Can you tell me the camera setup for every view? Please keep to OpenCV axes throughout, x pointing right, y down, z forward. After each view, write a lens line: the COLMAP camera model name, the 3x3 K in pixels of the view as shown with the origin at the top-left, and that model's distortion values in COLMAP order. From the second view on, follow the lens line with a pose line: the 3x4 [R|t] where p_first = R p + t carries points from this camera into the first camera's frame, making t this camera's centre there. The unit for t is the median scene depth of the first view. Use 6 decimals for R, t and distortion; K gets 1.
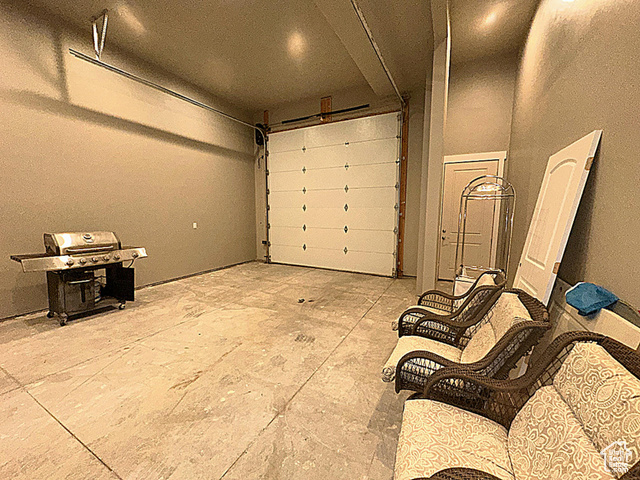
lens RADIAL K [[255.8, 0, 325.0], [0, 255.8, 242.4], [0, 0, 1]] dist [-0.001874, 0.000718]
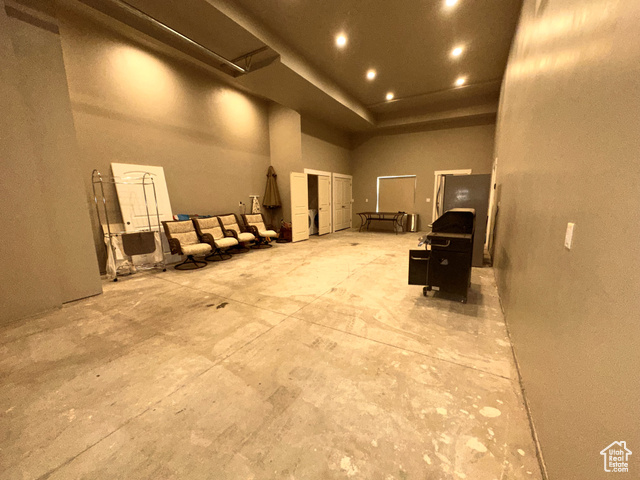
lens RADIAL K [[255.8, 0, 321.9], [0, 255.8, 242.4], [0, 0, 1]] dist [-0.001874, 0.000718]
pose [[-0.997591, -0.002547, 0.069318, -0.440478], [0.017416, 0.958117, 0.285846, -0.166702], [-0.067143, 0.286365, -0.955765, 1.648913]]
